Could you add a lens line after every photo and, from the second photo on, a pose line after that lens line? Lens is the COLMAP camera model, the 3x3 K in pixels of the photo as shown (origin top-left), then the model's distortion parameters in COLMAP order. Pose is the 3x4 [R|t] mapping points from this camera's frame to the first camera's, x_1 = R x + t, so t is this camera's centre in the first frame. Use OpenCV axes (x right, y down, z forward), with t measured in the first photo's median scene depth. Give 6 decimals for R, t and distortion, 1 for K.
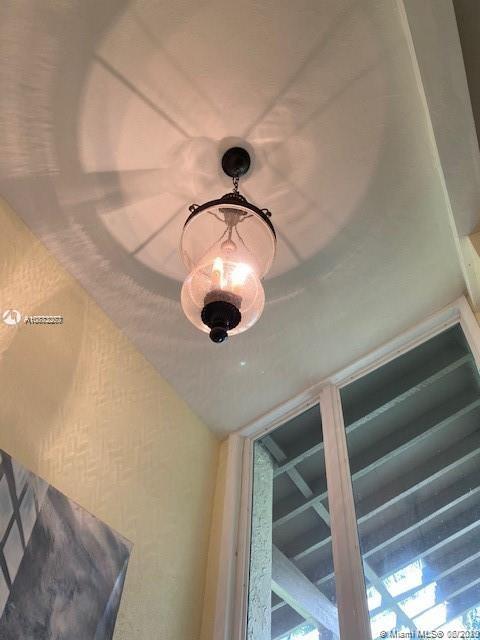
lens RADIAL K [[495.4, 0, 240.0], [0, 495.4, 320.0], [0, 0, 1]] dist [0.004223, -0.007049]
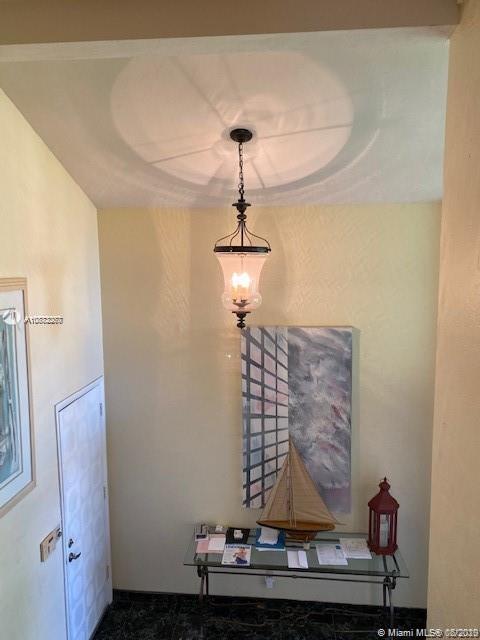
lens RADIAL K [[495.4, 0, 240.0], [0, 495.4, 320.0], [0, 0, 1]] dist [0.004223, -0.007049]
pose [[0.354635, 0.058081, -0.933199, 1.451920], [0.708787, 0.634229, 0.308827, -0.477569], [0.609799, -0.770961, 0.183753, 0.420549]]
